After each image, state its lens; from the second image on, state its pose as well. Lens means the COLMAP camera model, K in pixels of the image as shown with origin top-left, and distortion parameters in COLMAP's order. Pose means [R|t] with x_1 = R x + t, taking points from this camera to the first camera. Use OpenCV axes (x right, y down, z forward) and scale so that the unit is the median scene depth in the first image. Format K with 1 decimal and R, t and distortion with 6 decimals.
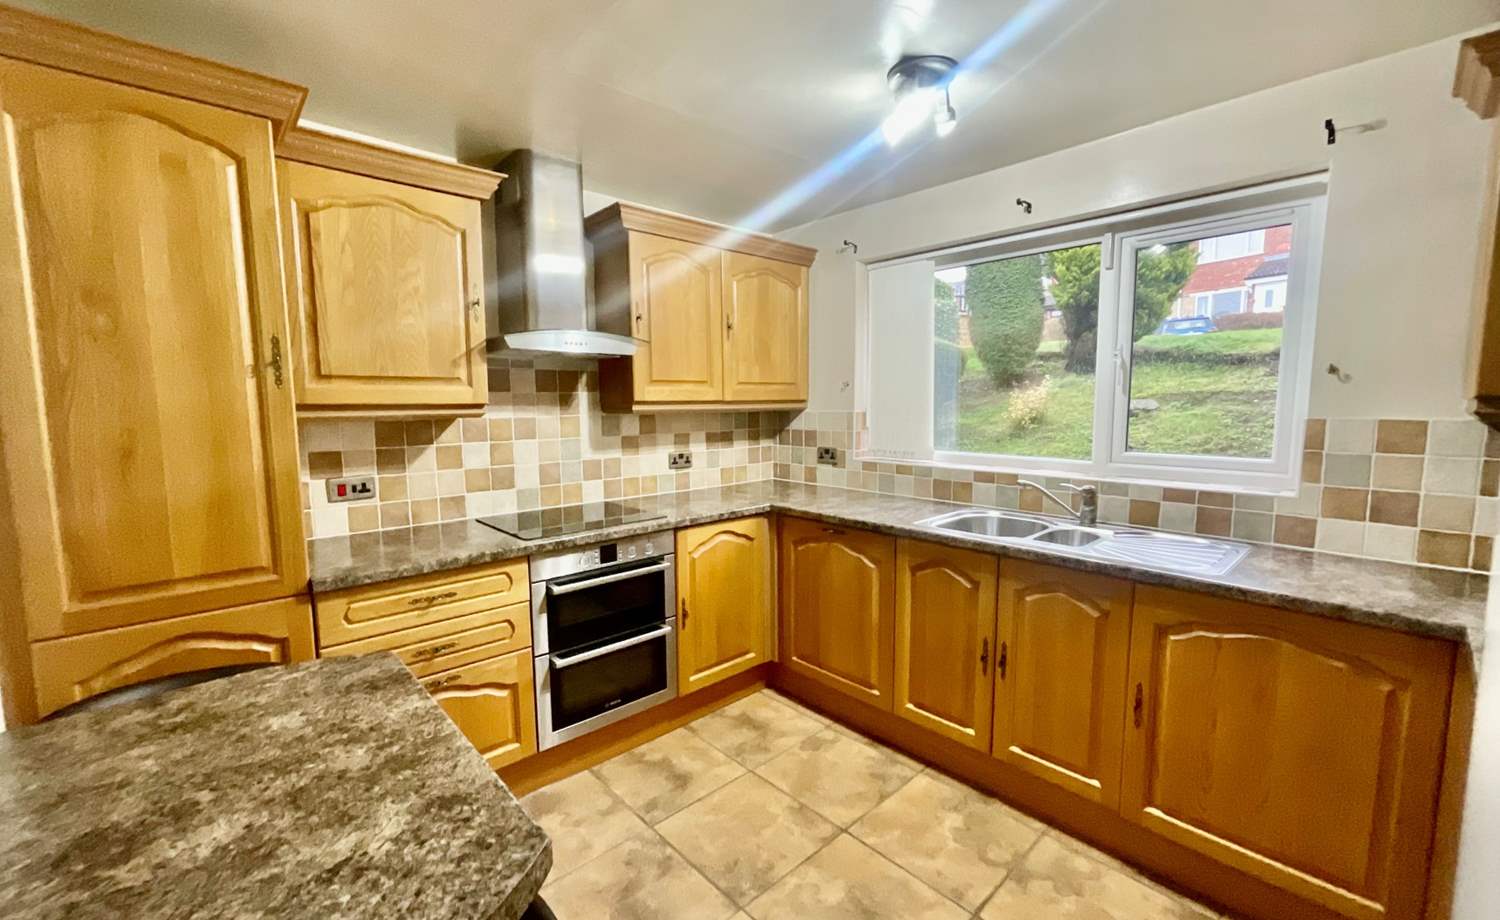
lens RADIAL K [[611.5, 0, 746.8], [0, 611.5, 458.7], [0, 0, 1]] dist [-0.000350, 0.000016]
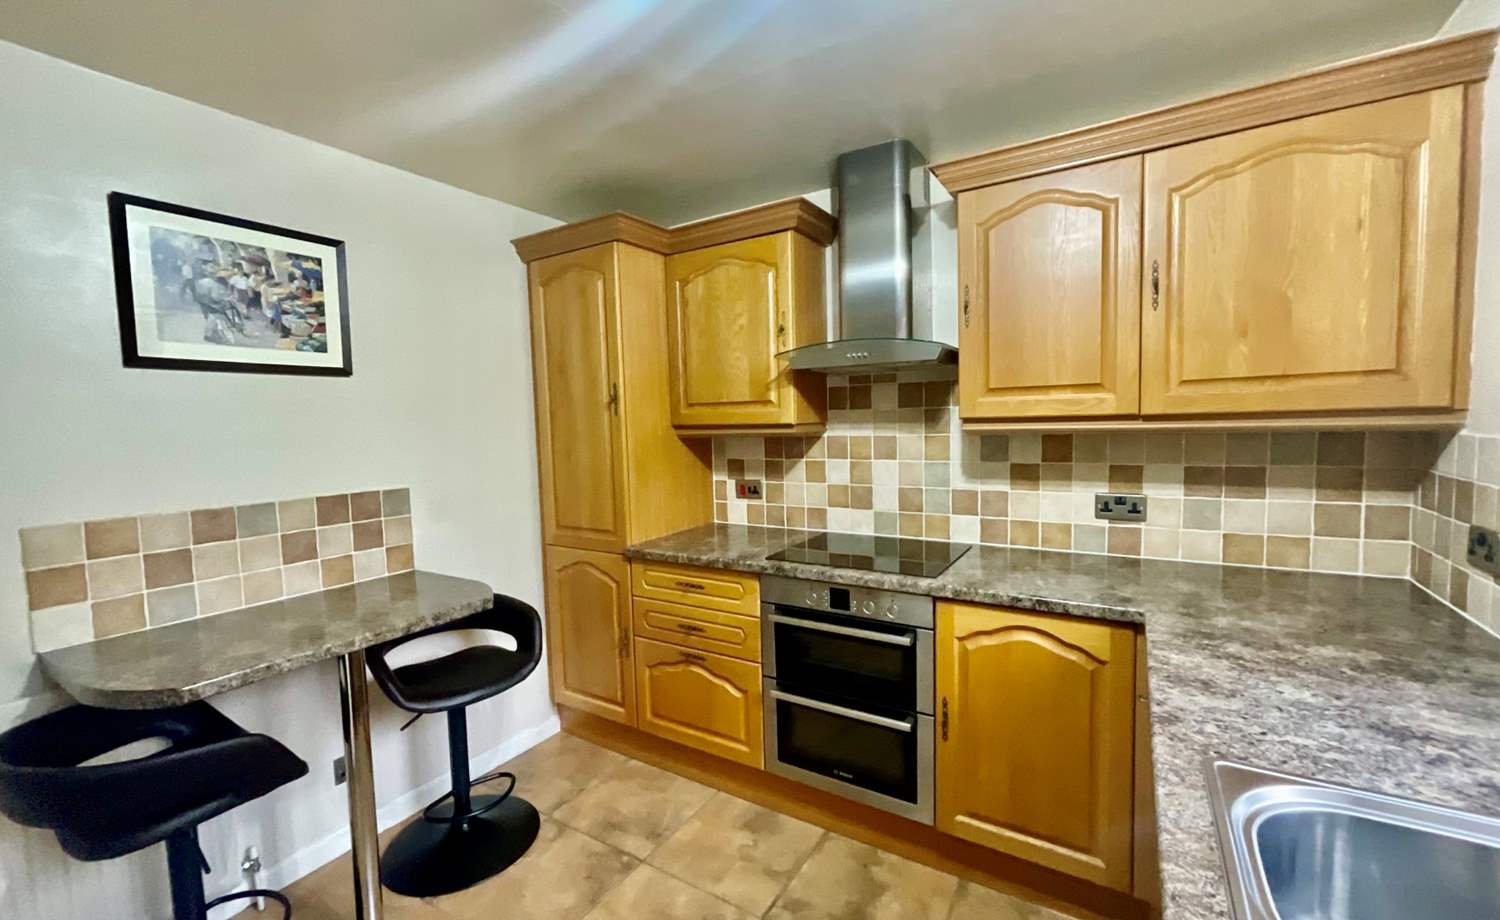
lens RADIAL K [[611.5, 0, 746.8], [0, 611.5, 458.7], [0, 0, 1]] dist [-0.000350, 0.000016]
pose [[0.263432, 0.066611, -0.962376, 0.517052], [-0.064666, 0.996589, 0.051277, -0.072058], [0.962508, 0.048725, 0.266841, 0.593627]]
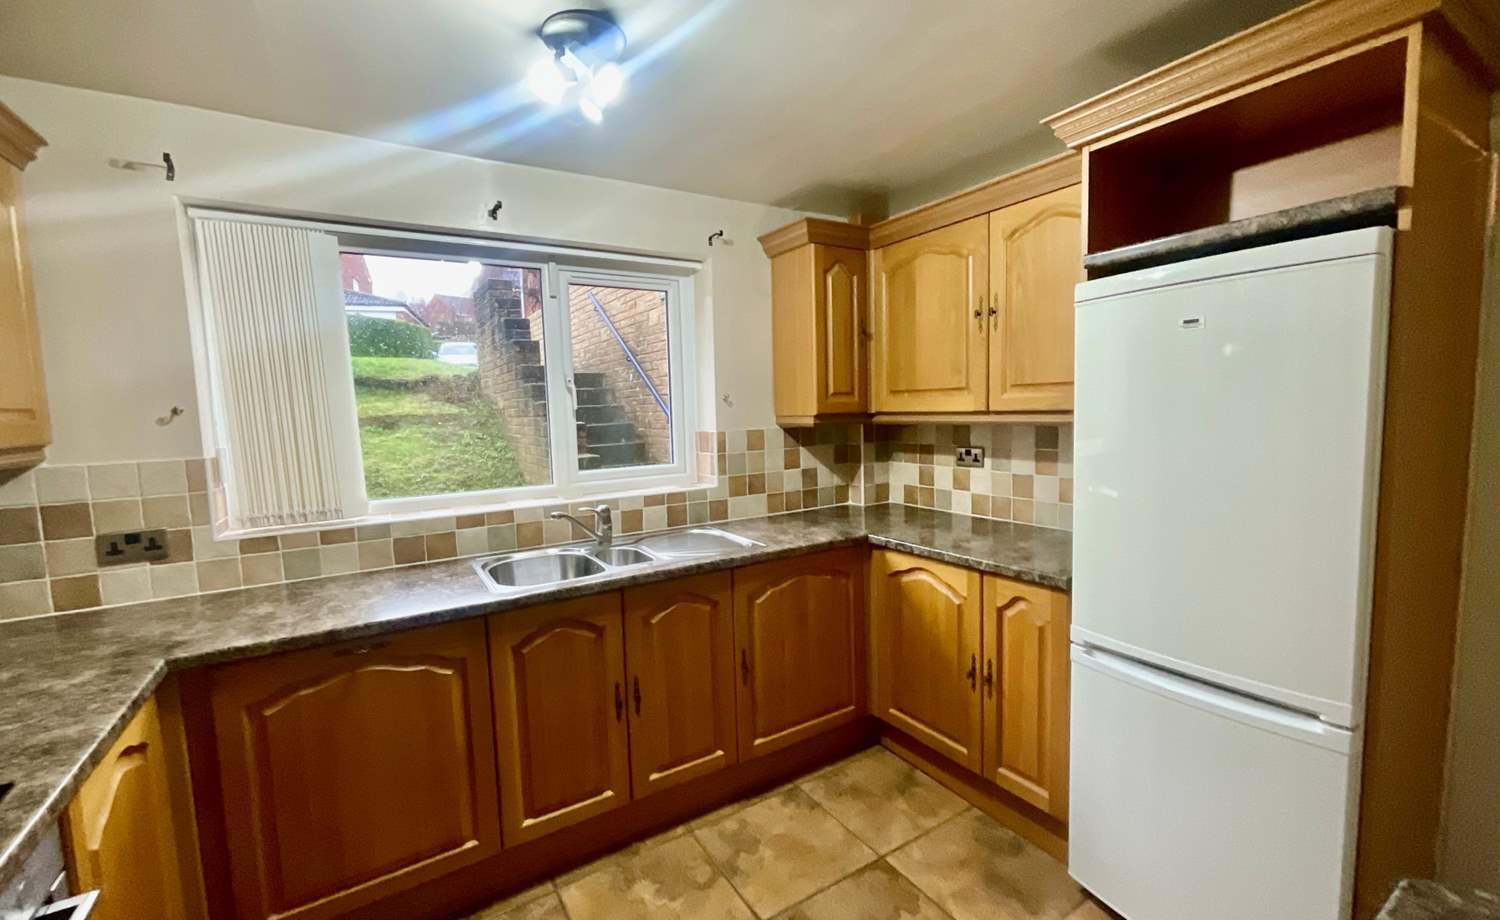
lens RADIAL K [[625.6, 0, 754.9], [0, 625.6, 464.4], [0, 0, 1]] dist [-0.010395, 0.000049]
pose [[0.167343, -0.086354, 0.982110, -0.402107], [0.126104, 0.989849, 0.065547, -0.057291], [-0.977801, 0.112879, 0.176534, 0.507846]]
